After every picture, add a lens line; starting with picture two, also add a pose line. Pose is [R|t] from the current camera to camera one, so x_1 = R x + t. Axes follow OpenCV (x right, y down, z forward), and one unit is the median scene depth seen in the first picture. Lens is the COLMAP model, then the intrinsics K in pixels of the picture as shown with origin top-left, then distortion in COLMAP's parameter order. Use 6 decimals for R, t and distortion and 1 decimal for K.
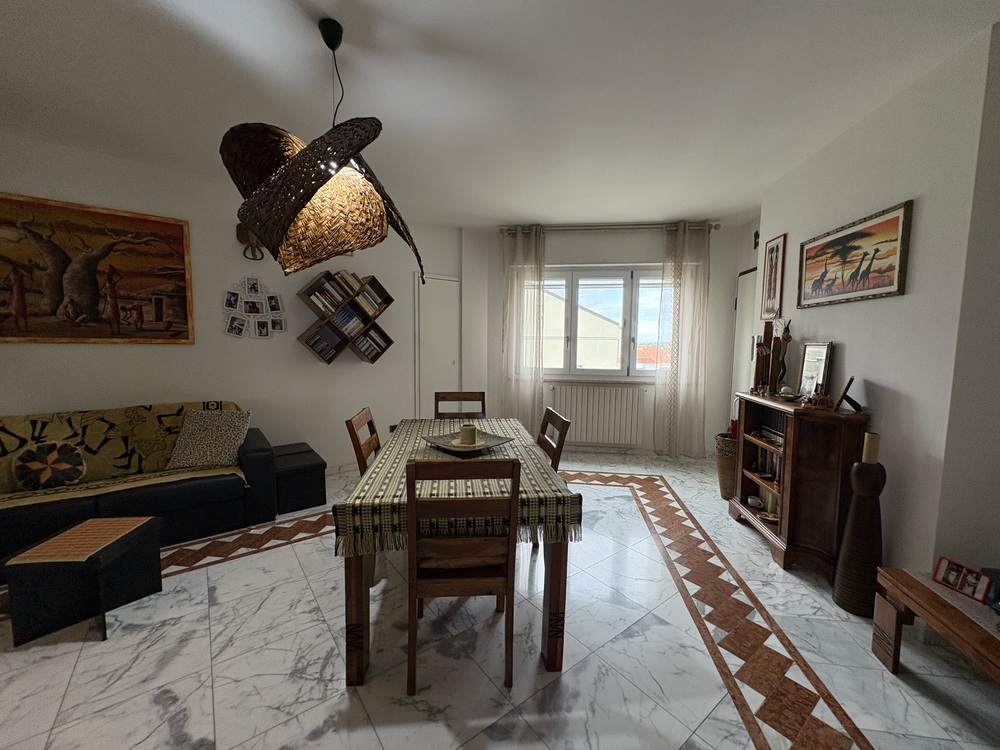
lens RADIAL K [[396.9, 0, 498.9], [0, 396.9, 376.0], [0, 0, 1]] dist [-0.002399, 0.000937]
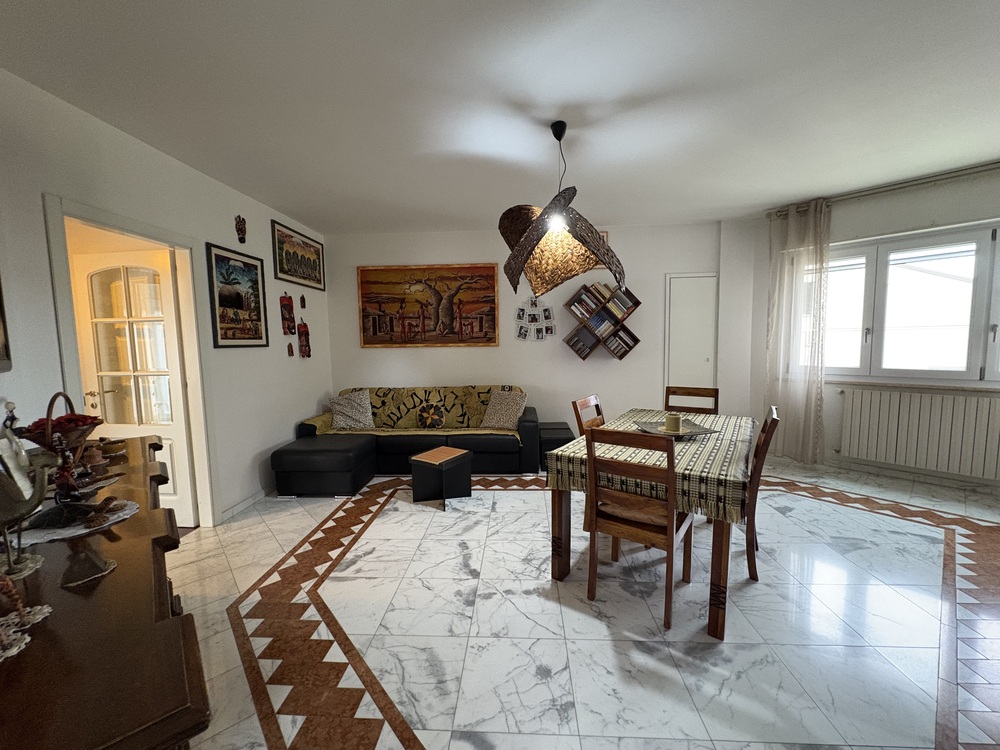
lens RADIAL K [[396.9, 0, 499.5], [0, 396.9, 377.3], [0, 0, 1]] dist [-0.002399, 0.000937]
pose [[0.760956, 0.033310, -0.647947, 0.220549], [-0.028569, 0.999433, 0.017828, 0.010828], [0.648174, 0.004945, 0.761476, -0.137983]]
